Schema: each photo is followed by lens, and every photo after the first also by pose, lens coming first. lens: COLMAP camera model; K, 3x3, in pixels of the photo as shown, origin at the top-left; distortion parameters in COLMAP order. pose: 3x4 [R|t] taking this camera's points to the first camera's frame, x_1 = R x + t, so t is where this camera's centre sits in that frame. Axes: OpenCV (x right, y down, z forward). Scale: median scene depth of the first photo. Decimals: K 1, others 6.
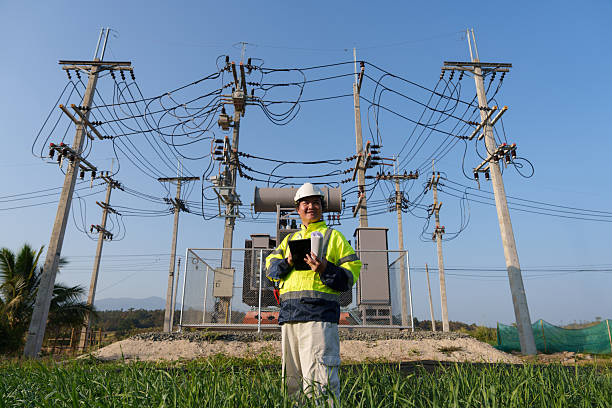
lens RADIAL K [[429.2, 0, 308.7], [0, 429.2, 202.9], [0, 0, 1]] dist [-0.002468, 0.003136]
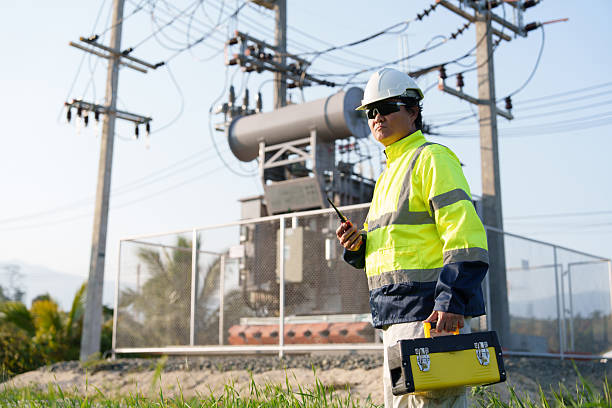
lens RADIAL K [[915.0, 0, 306.0], [0, 915.0, 204.0], [0, 0, 1]] dist [0.059961, -0.134008]
pose [[0.749883, -0.123059, -0.650024, 0.748539], [0.204448, 0.977559, 0.050789, 0.033378], [0.629187, -0.170982, 0.758214, 0.093515]]
